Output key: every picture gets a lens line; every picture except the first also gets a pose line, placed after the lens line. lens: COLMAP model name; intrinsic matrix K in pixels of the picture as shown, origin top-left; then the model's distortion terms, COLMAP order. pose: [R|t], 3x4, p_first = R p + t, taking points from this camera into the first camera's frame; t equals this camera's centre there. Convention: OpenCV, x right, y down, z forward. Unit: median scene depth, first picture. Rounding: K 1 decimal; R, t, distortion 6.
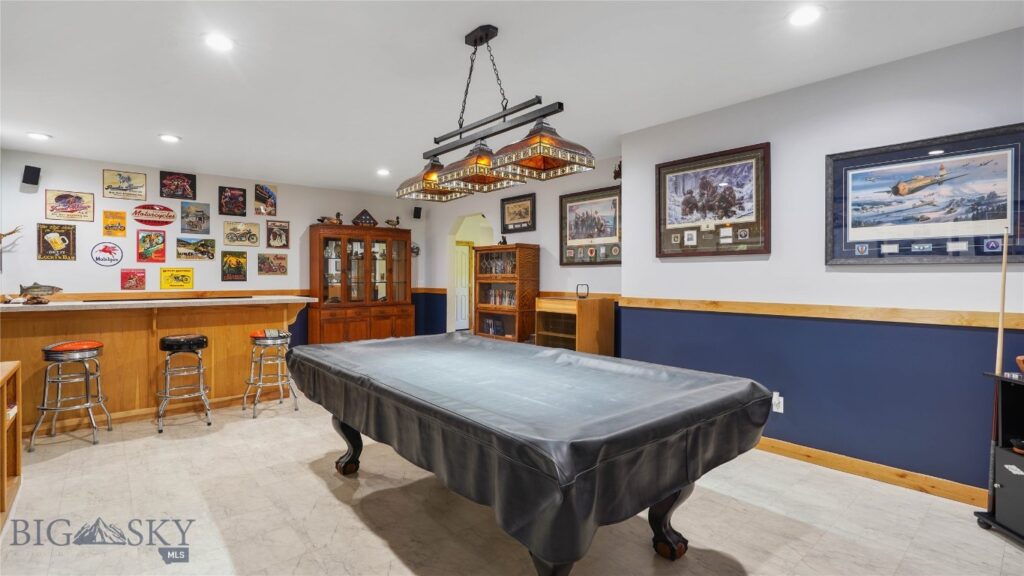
lens RADIAL K [[466.3, 0, 510.0], [0, 466.3, 280.6], [0, 0, 1]] dist [-0.010303, 0.000780]
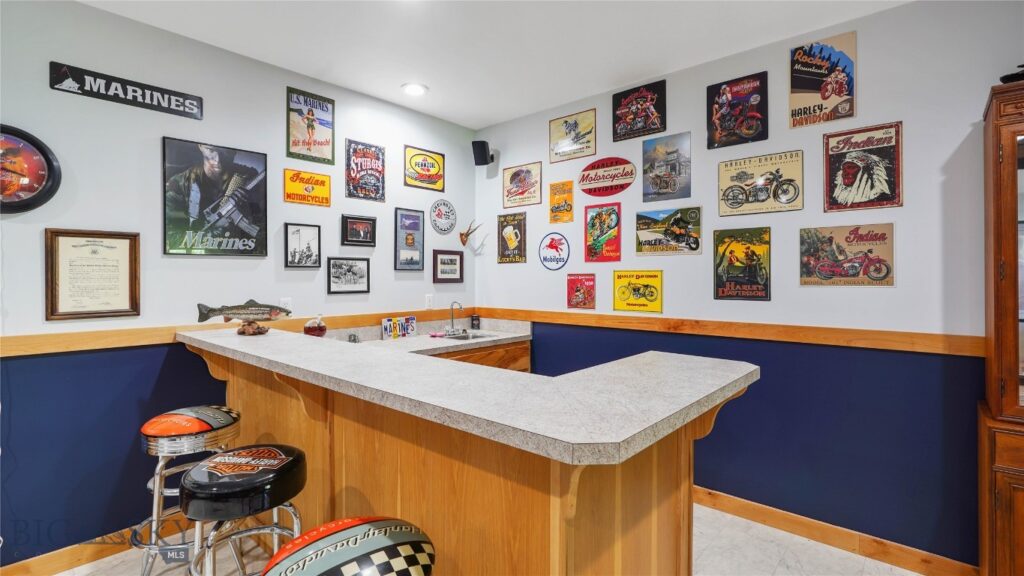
lens RADIAL K [[466.3, 0, 521.9], [0, 466.3, 274.9], [0, 0, 1]] dist [-0.010303, 0.000780]
pose [[0.131553, -0.007648, -0.991280, -0.217795], [-0.010364, 0.999905, -0.009090, -0.016574], [0.991255, 0.011469, 0.131461, 0.801651]]
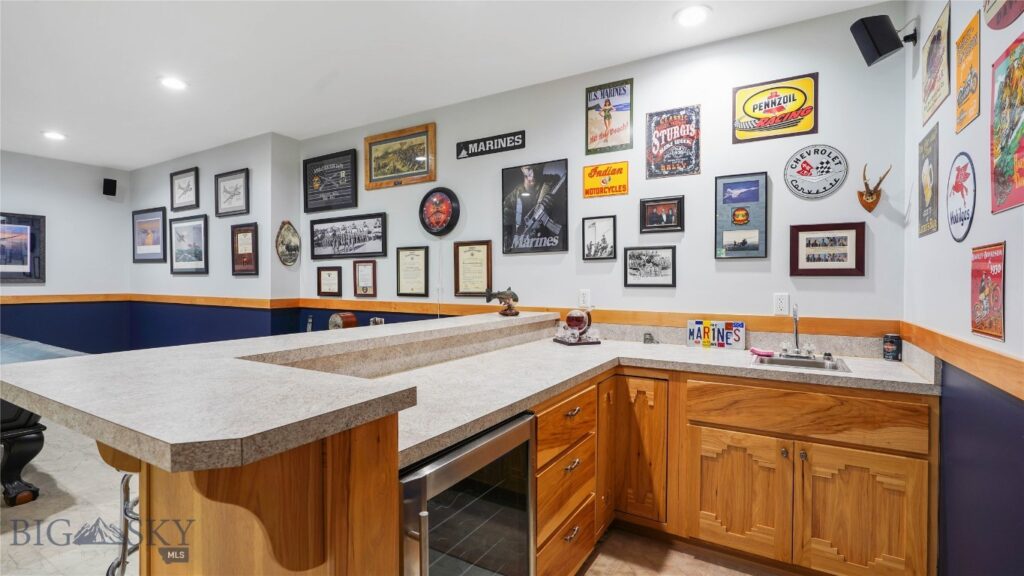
lens RADIAL K [[466.3, 0, 513.7], [0, 466.3, 281.7], [0, 0, 1]] dist [-0.010303, 0.000780]
pose [[-0.950955, -0.006328, -0.309265, -0.494690], [-0.009869, 0.999902, 0.009885, -0.006858], [0.309172, 0.012452, -0.950925, 1.083754]]
